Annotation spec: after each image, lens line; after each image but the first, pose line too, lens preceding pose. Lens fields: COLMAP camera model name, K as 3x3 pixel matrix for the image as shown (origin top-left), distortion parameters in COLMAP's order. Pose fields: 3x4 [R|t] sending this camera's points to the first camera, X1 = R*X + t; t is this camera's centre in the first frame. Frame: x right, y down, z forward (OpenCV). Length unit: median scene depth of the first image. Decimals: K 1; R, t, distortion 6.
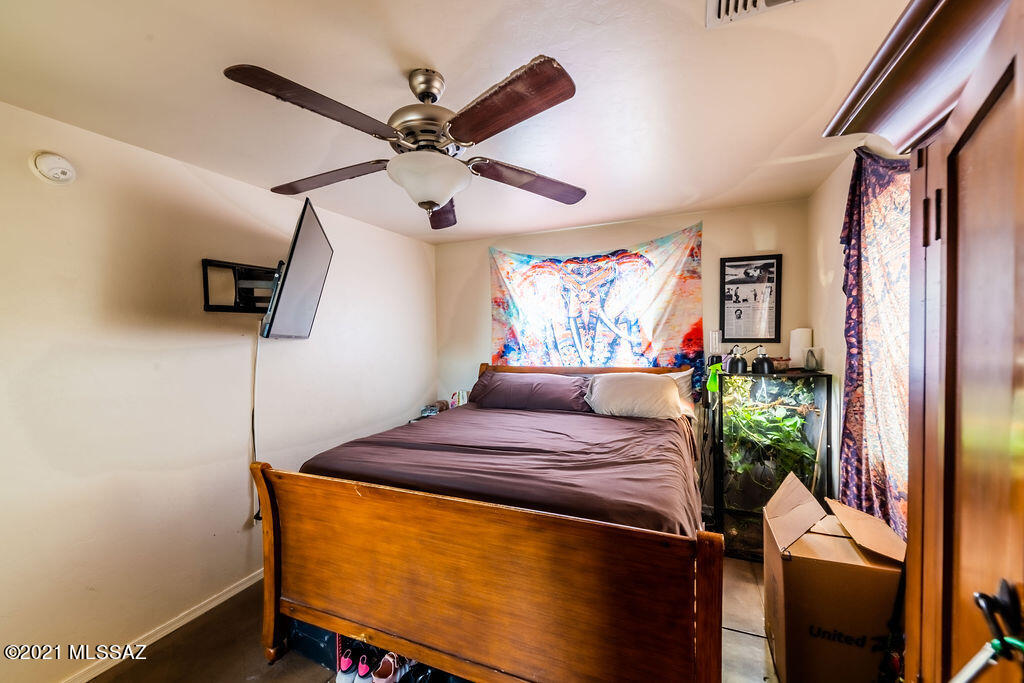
lens RADIAL K [[394.9, 0, 511.1], [0, 394.9, 342.4], [0, 0, 1]] dist [0.000672, -0.000083]
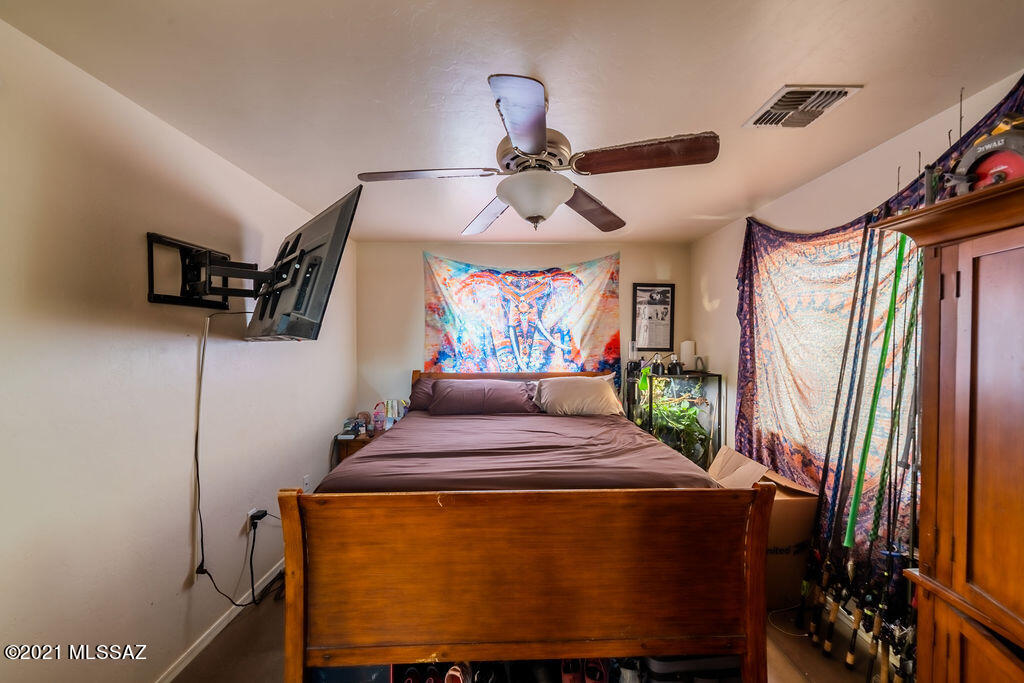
lens RADIAL K [[400.7, 0, 507.2], [0, 400.7, 343.8], [0, 0, 1]] dist [0.002038, 0.000154]
pose [[0.909416, 0.016496, 0.415561, -0.340785], [-0.009235, 0.999768, -0.019477, 0.005773], [-0.415786, 0.013875, 0.909357, 0.021681]]
